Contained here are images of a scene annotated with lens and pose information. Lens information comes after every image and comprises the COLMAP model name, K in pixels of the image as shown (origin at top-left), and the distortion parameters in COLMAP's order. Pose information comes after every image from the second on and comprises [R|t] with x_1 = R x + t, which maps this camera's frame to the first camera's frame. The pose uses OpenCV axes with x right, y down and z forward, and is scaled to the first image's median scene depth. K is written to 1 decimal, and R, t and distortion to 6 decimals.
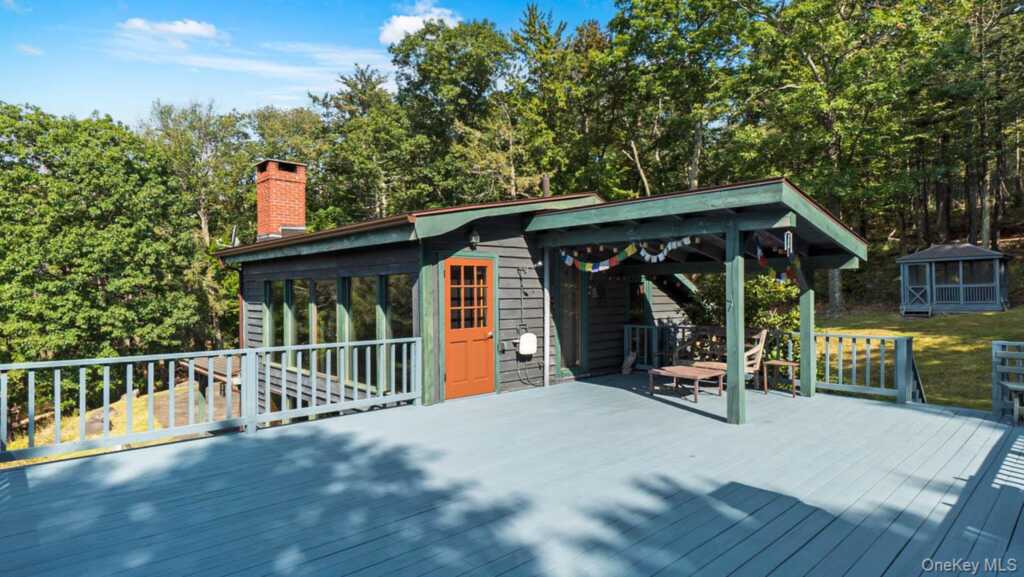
lens RADIAL K [[531.0, 0, 517.2], [0, 531.0, 287.4], [0, 0, 1]] dist [0.000292, 0.000964]
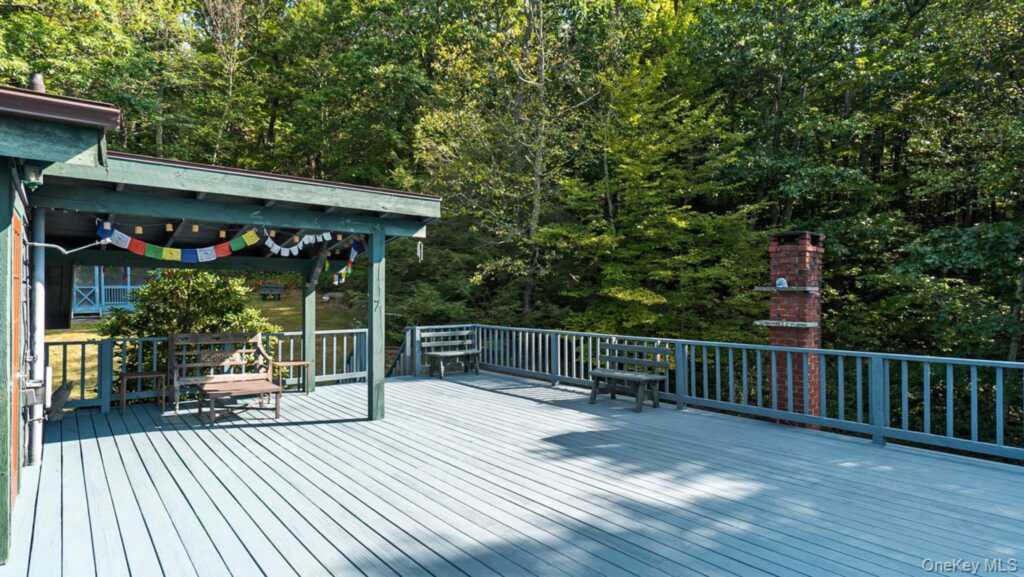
lens RADIAL K [[531.0, 0, 517.2], [0, 531.0, 287.4], [0, 0, 1]] dist [0.000292, 0.000964]
pose [[0.113222, 0.015626, 0.993447, -0.557588], [-0.013416, 0.999809, -0.014197, 0.009761], [-0.993479, -0.011721, 0.113410, 0.567186]]
